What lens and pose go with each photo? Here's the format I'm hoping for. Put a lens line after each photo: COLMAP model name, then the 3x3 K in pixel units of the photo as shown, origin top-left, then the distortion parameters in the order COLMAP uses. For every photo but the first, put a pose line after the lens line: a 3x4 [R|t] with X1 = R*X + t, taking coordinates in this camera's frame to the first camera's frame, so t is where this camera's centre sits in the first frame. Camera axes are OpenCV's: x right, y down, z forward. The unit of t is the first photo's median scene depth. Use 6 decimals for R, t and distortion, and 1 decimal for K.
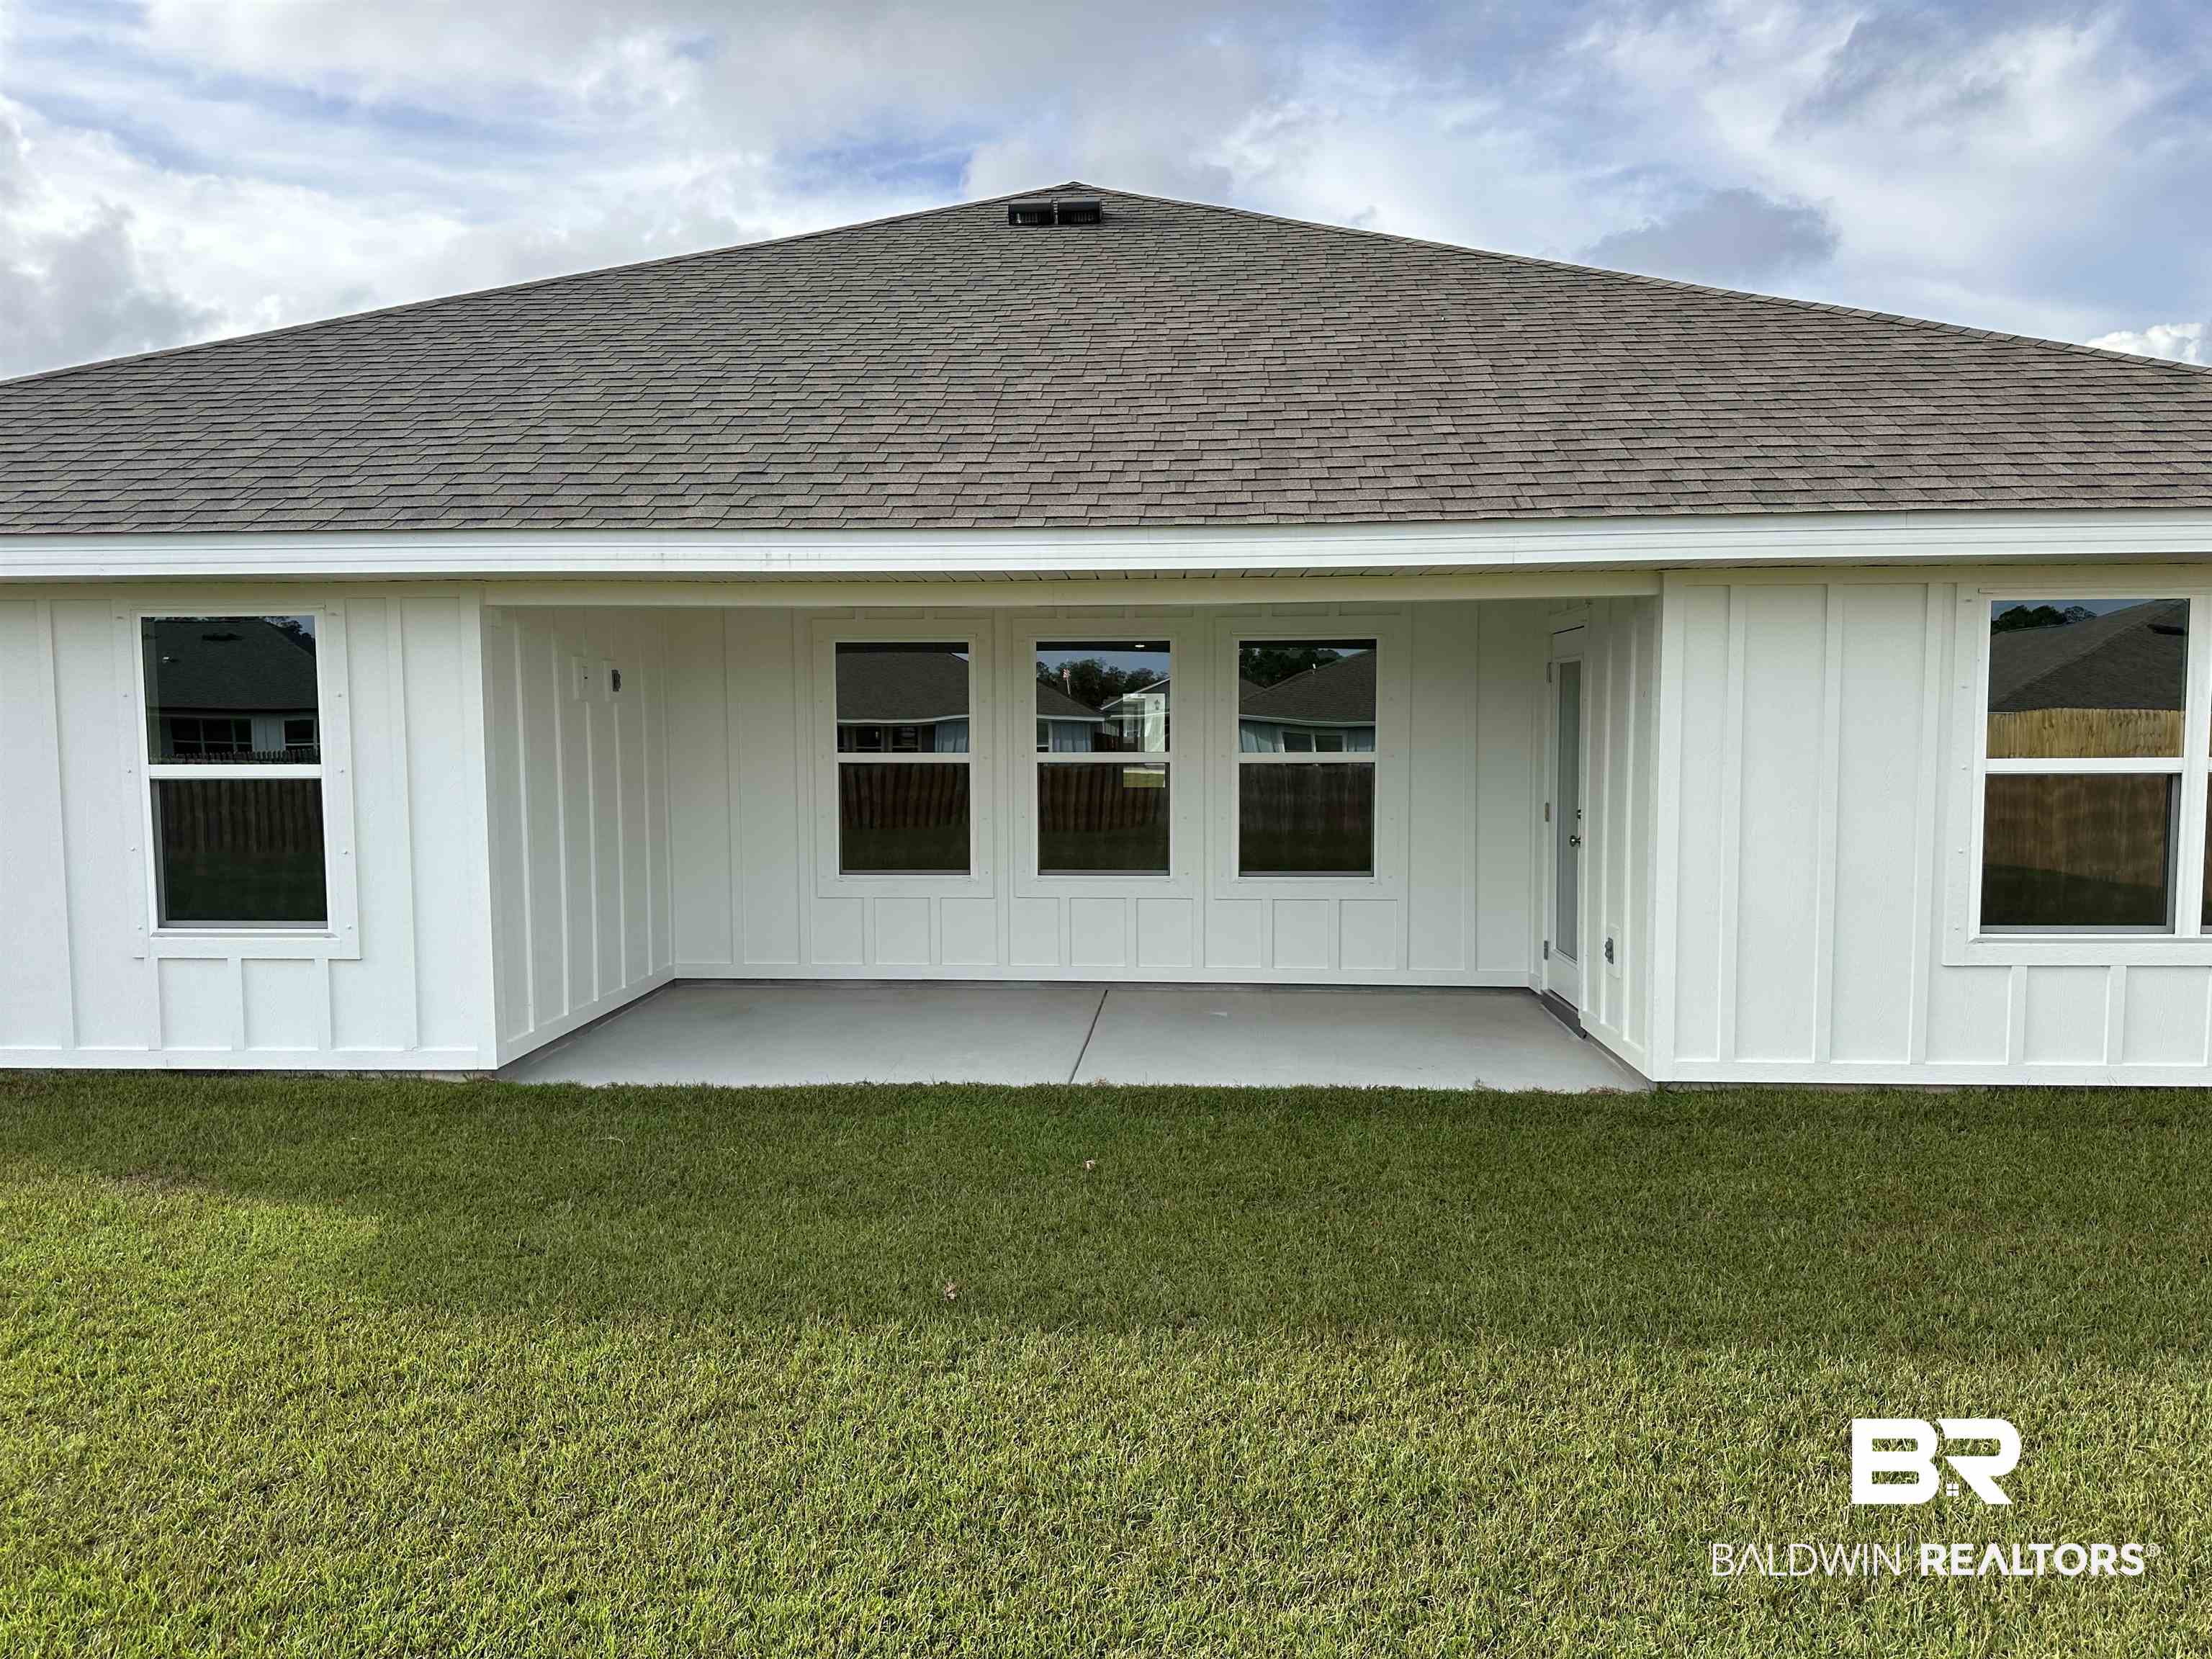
lens RADIAL K [[1570.3, 0, 1109.3], [0, 1570.3, 823.8], [0, 0, 1]] dist [0.019571, -0.019736]
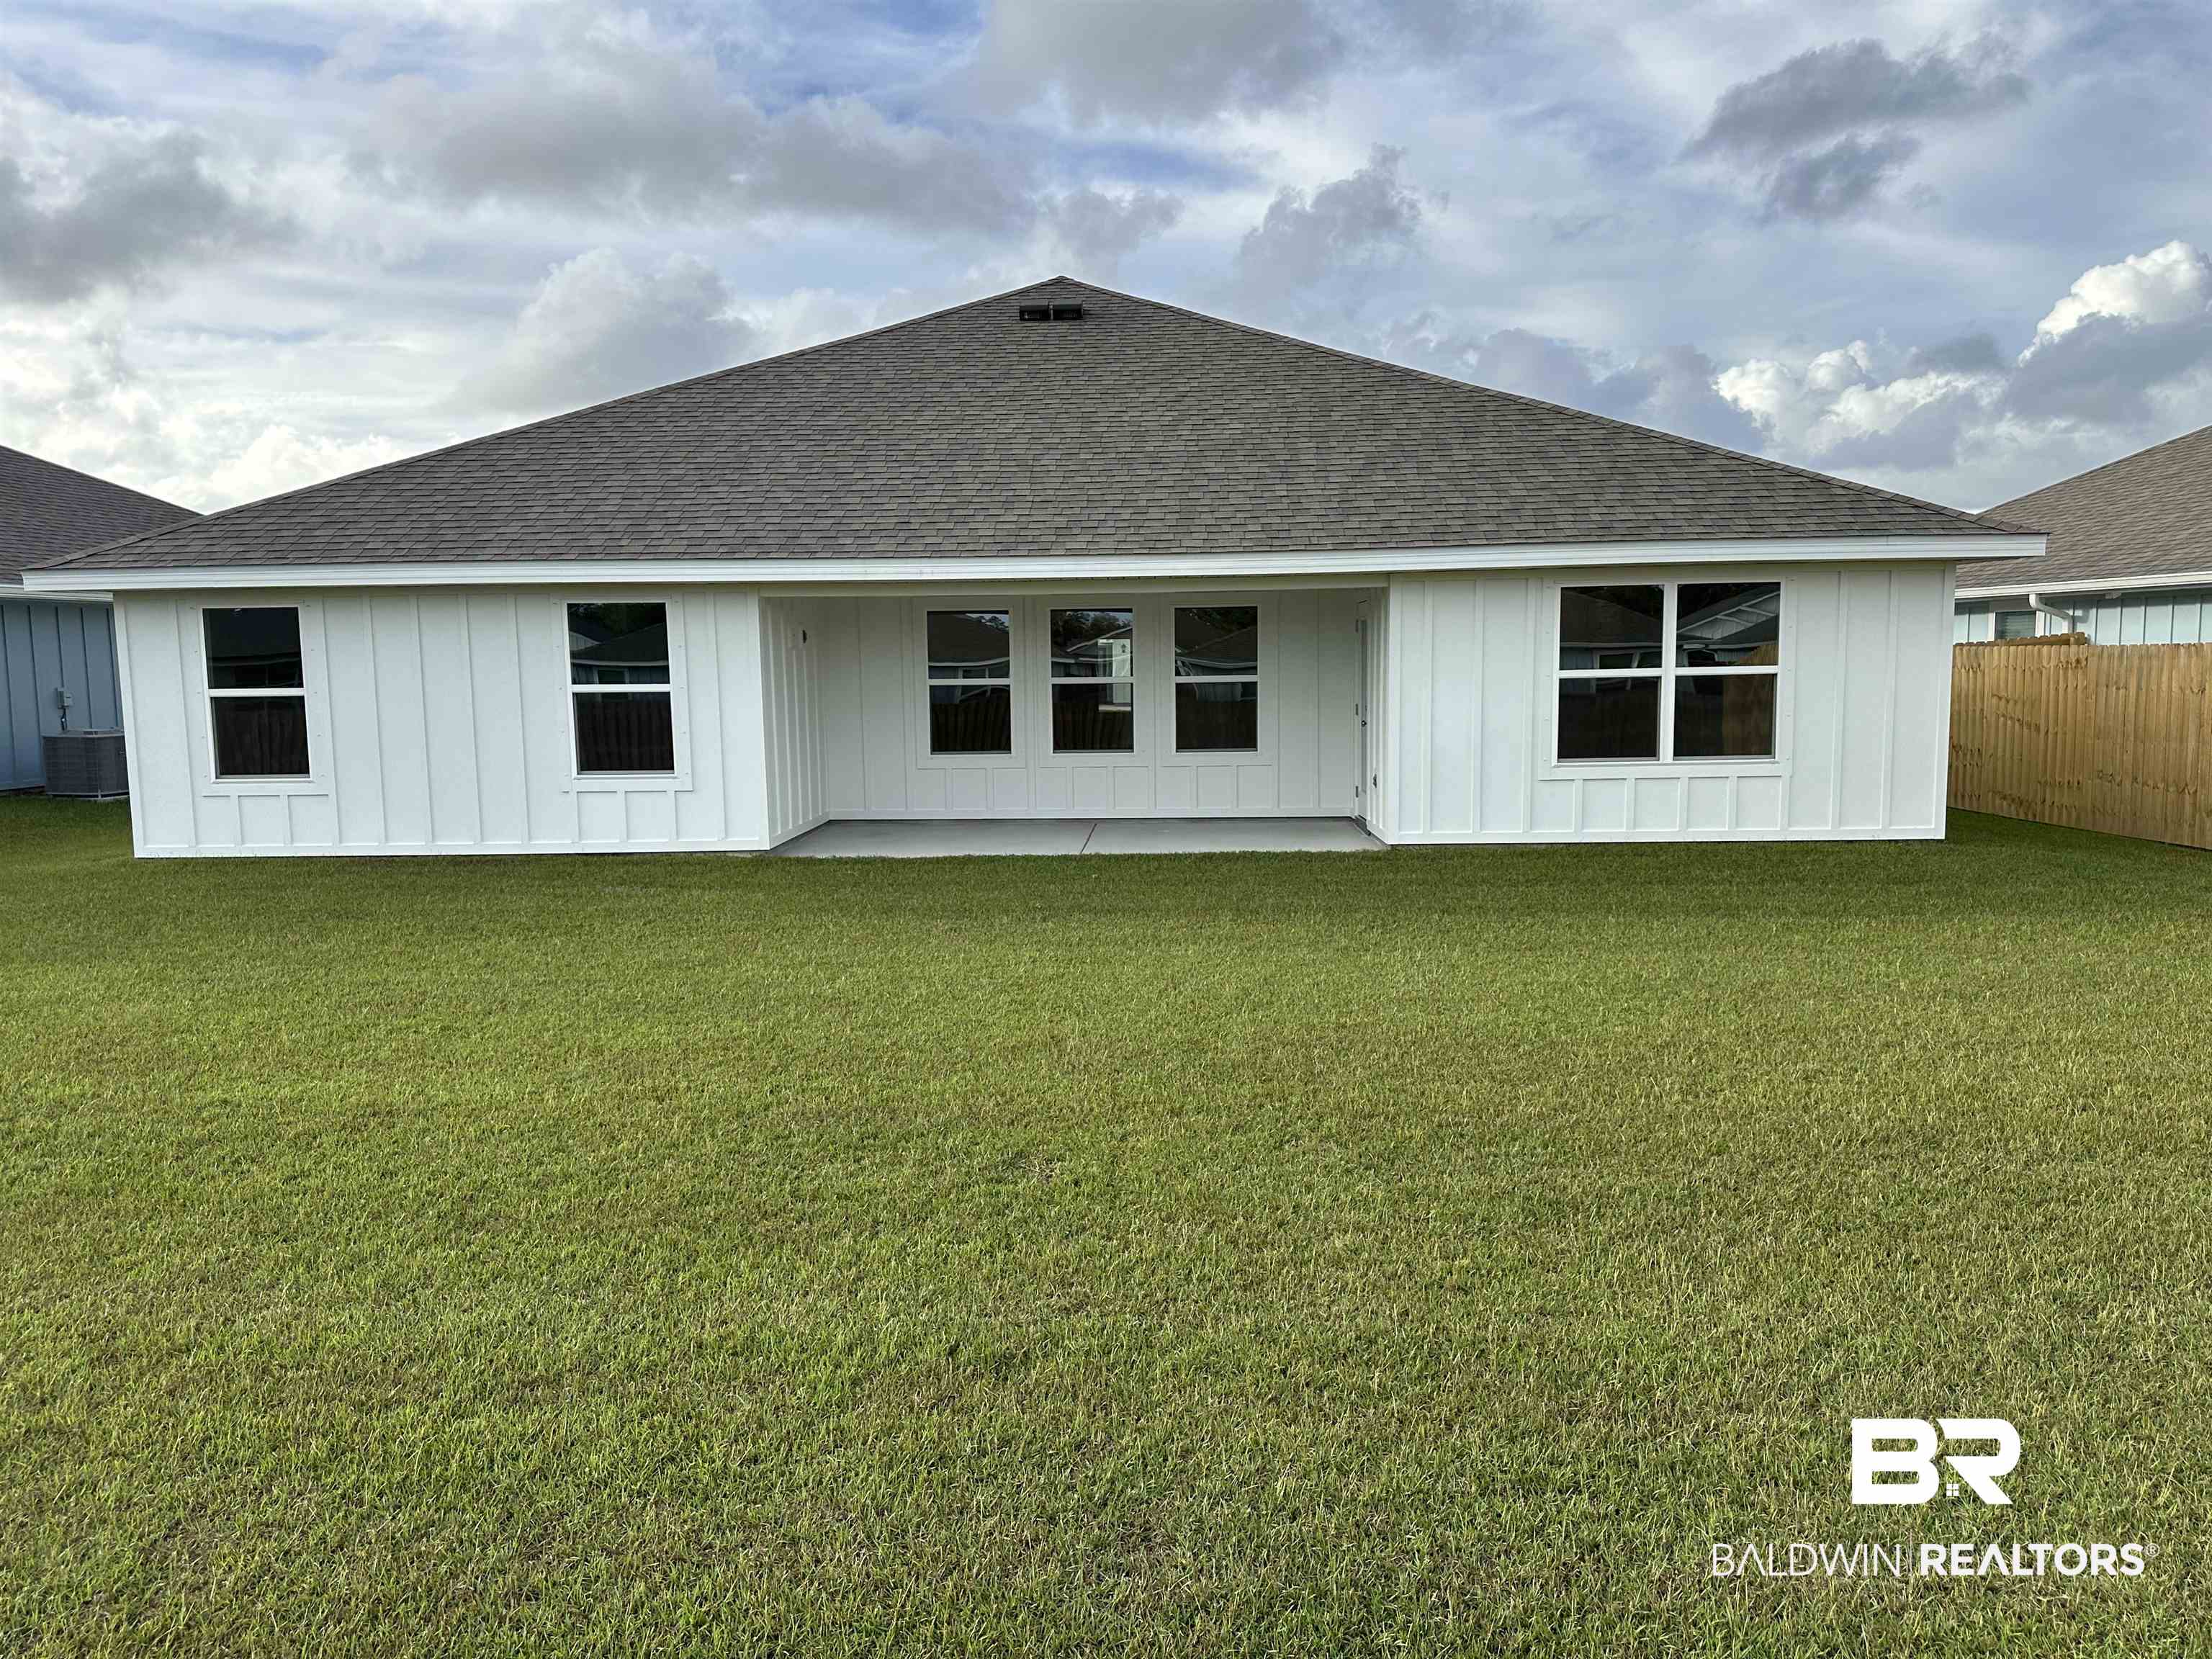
lens RADIAL K [[1570.3, 0, 1106.6], [0, 1570.3, 846.4], [0, 0, 1]] dist [0.019571, -0.019736]
pose [[0.999737, -0.012866, 0.018959, -0.025493], [0.011926, 0.998734, 0.048873, 0.058469], [-0.019563, -0.048634, 0.998625, -0.739429]]
